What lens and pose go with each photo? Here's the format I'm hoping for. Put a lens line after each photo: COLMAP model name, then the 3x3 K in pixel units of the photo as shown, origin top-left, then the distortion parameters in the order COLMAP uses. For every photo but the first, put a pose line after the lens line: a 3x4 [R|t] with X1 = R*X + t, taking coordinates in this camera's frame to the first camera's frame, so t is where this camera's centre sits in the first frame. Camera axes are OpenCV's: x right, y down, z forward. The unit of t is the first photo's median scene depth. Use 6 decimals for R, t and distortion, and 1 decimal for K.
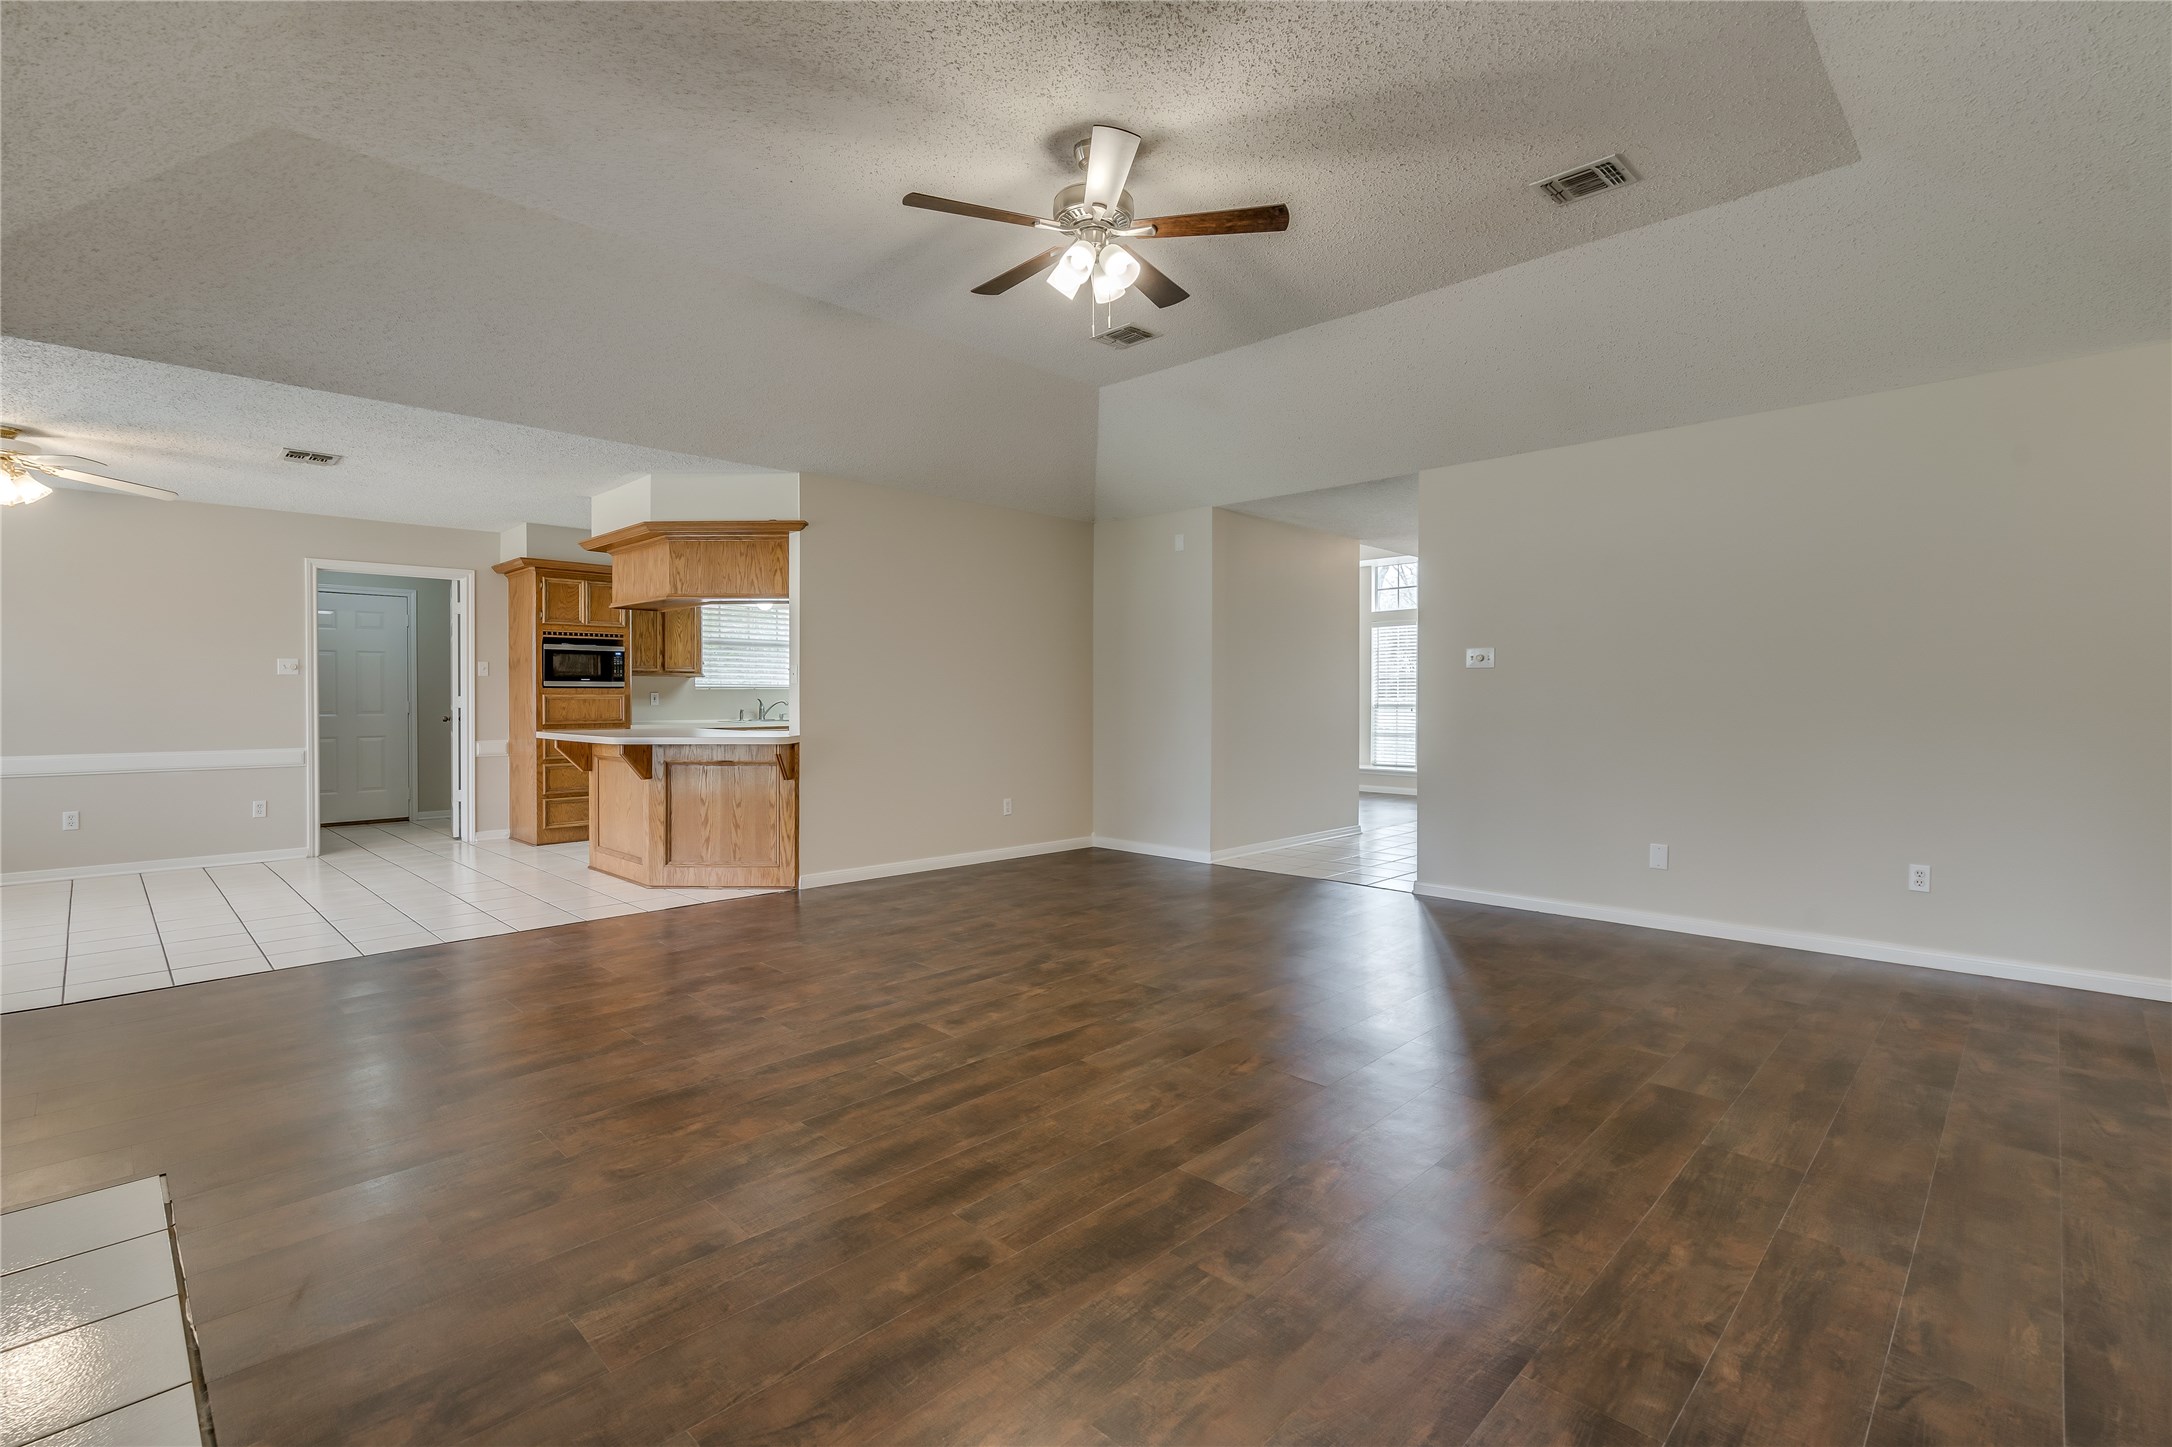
lens RADIAL K [[978.5, 0, 1085.1], [0, 978.5, 711.0], [0, 0, 1]] dist [-0.002973, -0.000641]
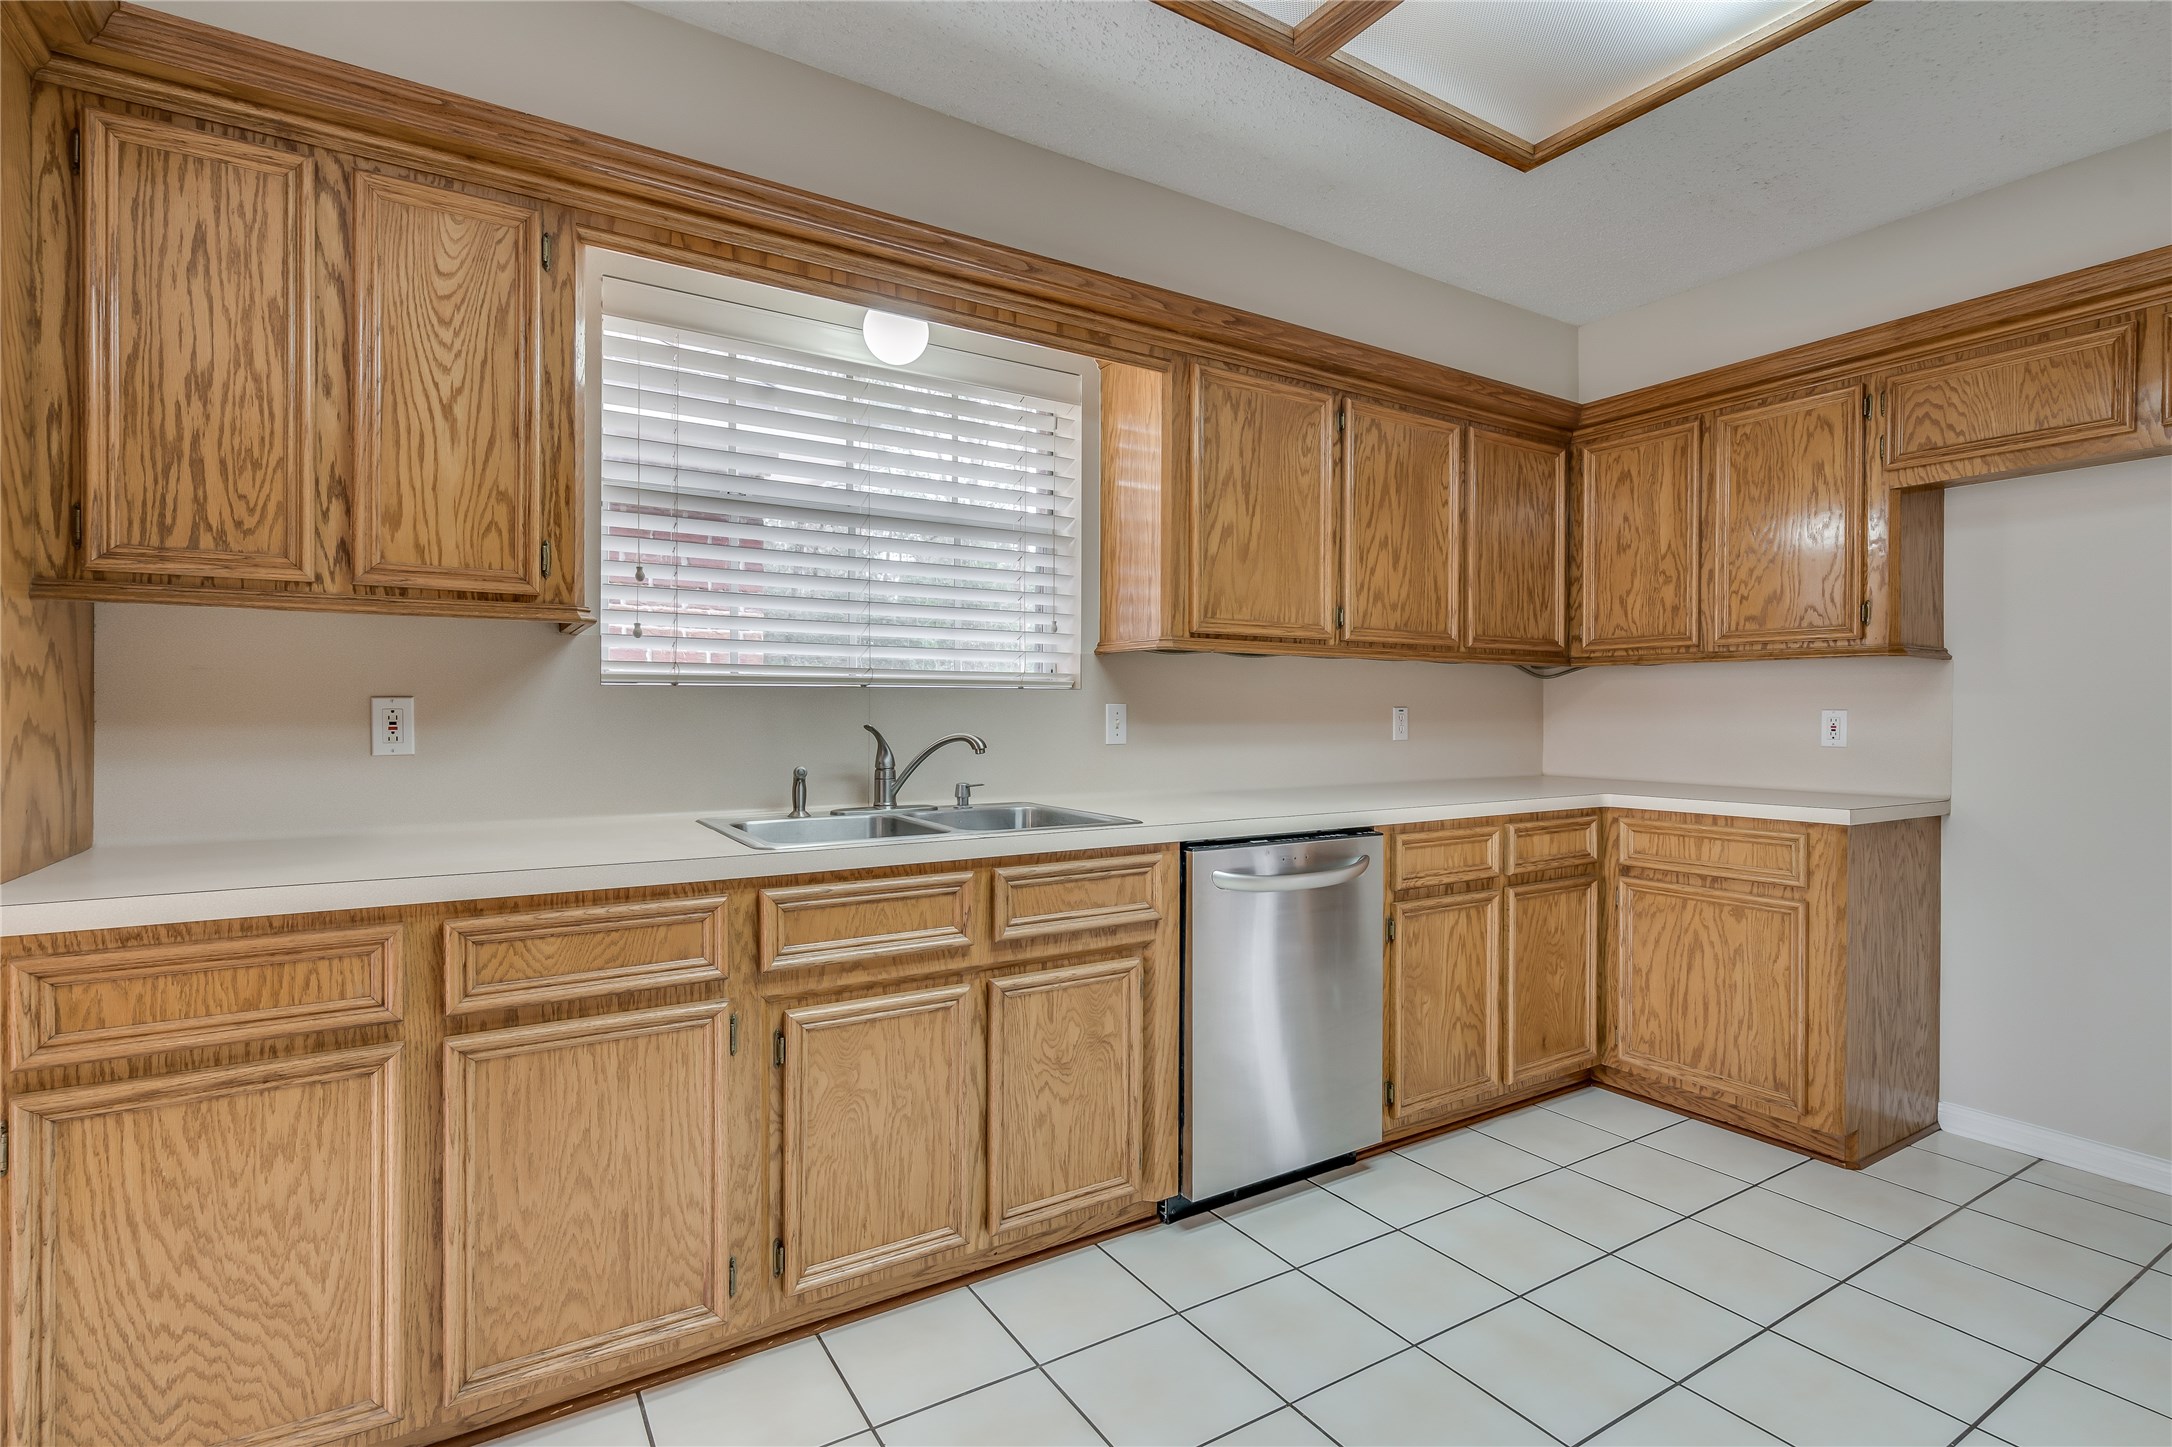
lens RADIAL K [[1009.2, 0, 1086.0], [0, 1009.2, 723.5], [0, 0, 1]] dist [-0.002338, -0.000399]
pose [[0.972109, 0.005747, -0.234458, -0.362837], [-0.006284, 0.999979, -0.001546, -0.020843], [0.234444, 0.002976, 0.972125, 1.252656]]
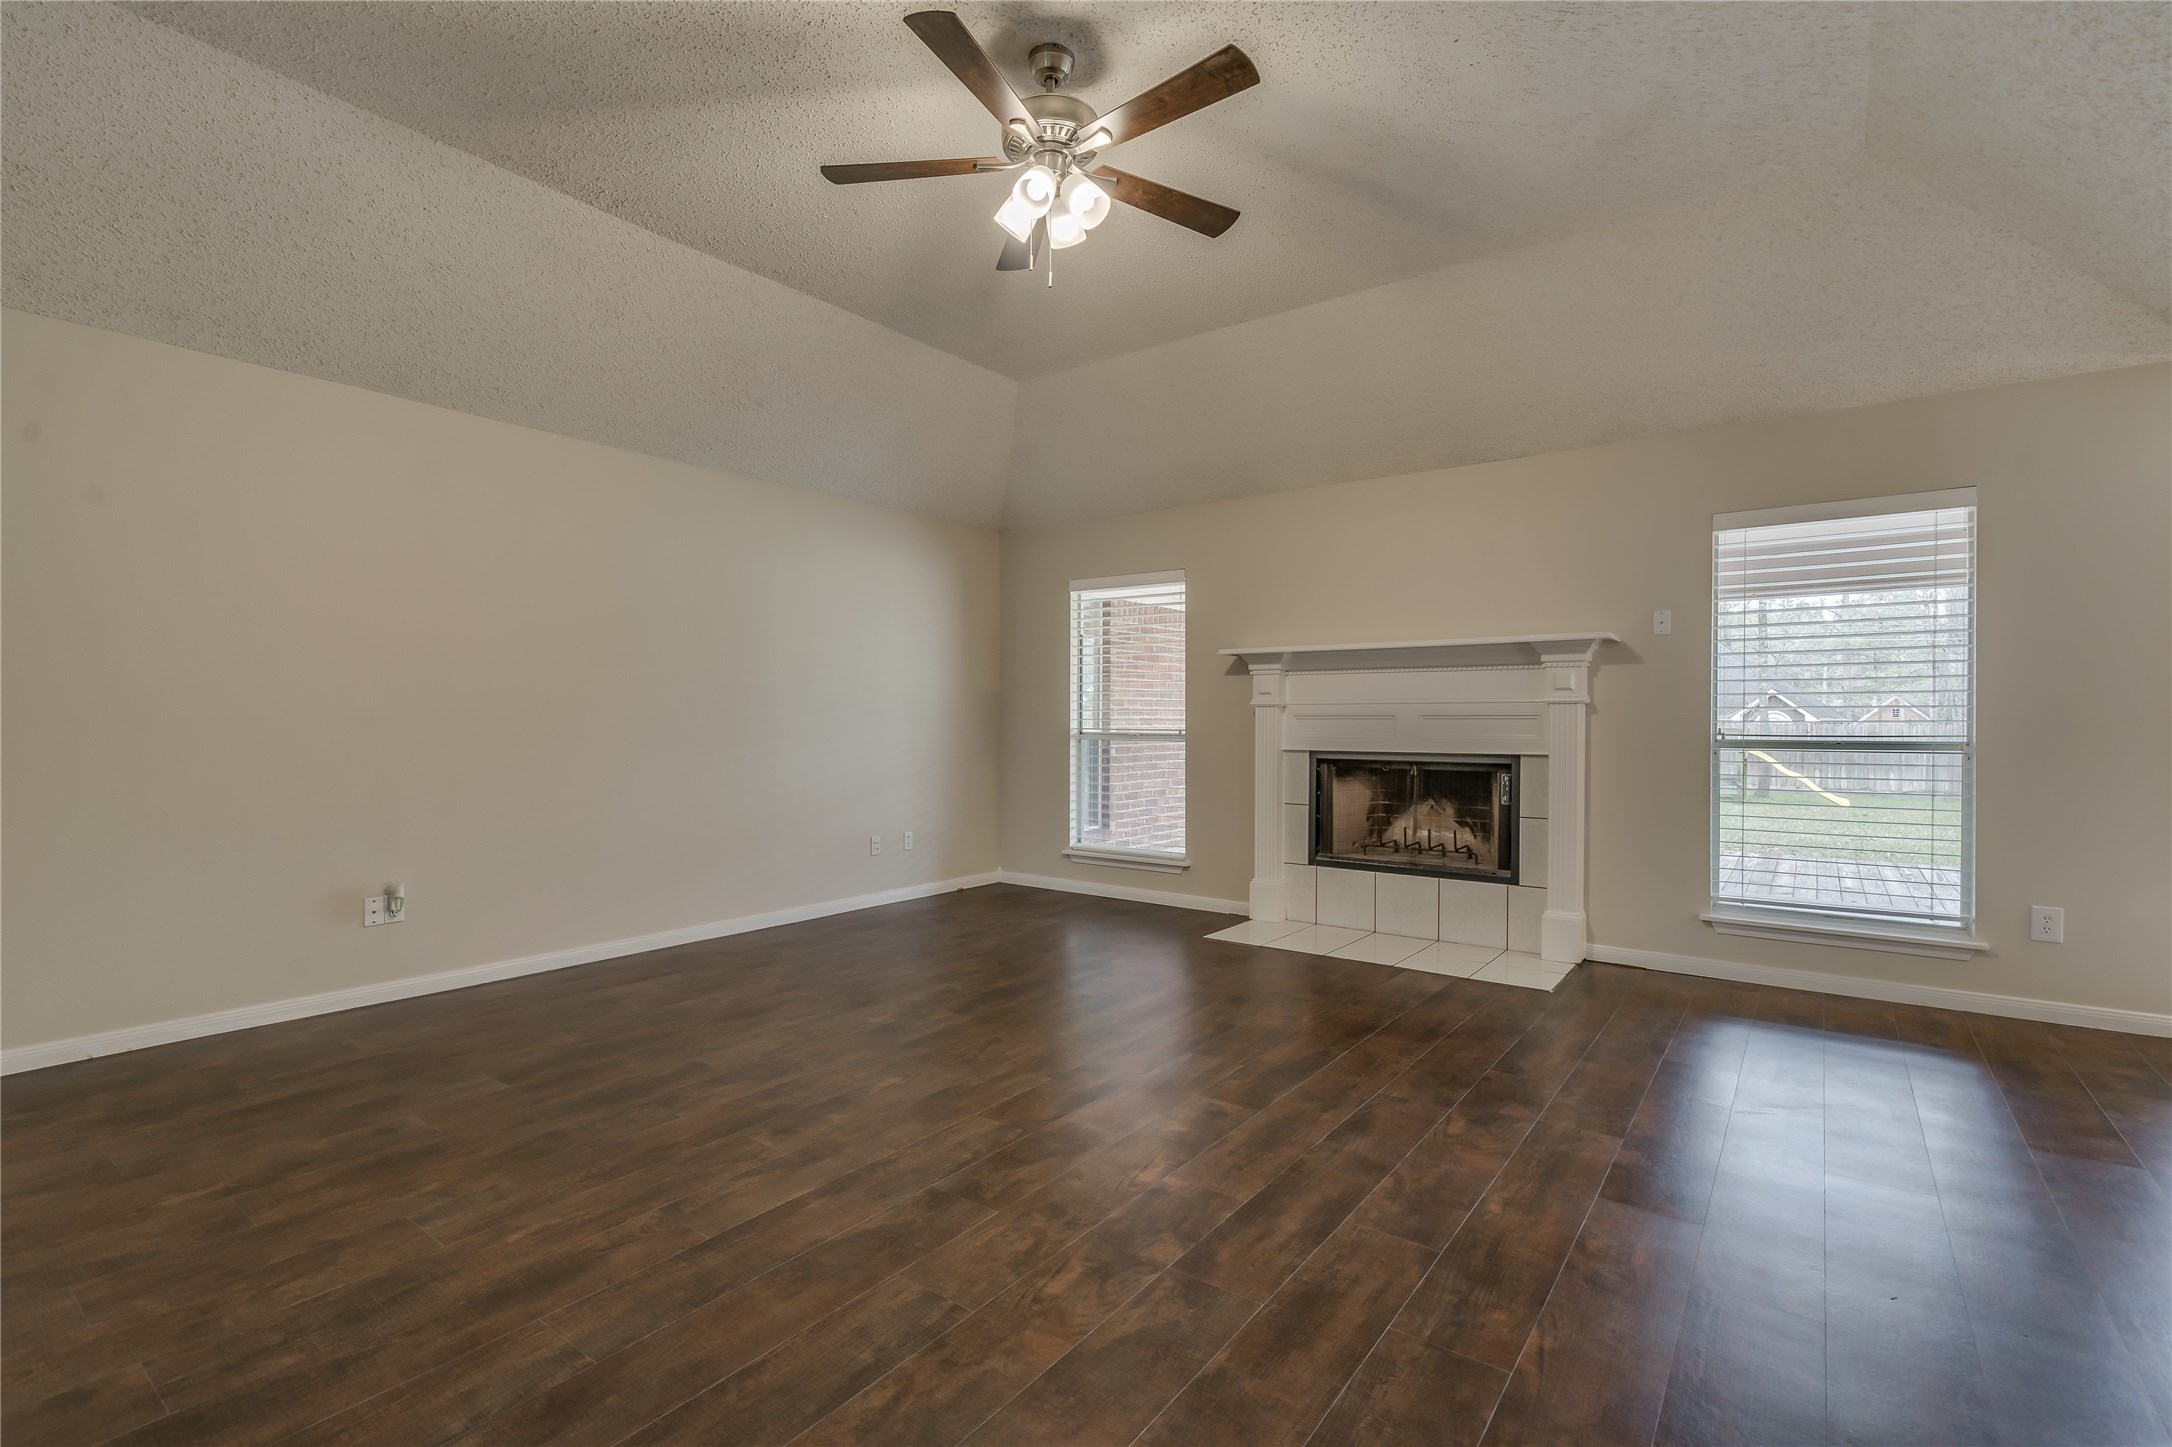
lens RADIAL K [[978.5, 0, 1085.1], [0, 978.5, 711.0], [0, 0, 1]] dist [-0.002973, -0.000641]
pose [[-0.990752, -0.002295, -0.135665, 0.053058], [-0.003275, 0.999970, 0.006999, -0.017163], [0.135645, 0.007379, -0.990730, 1.067345]]
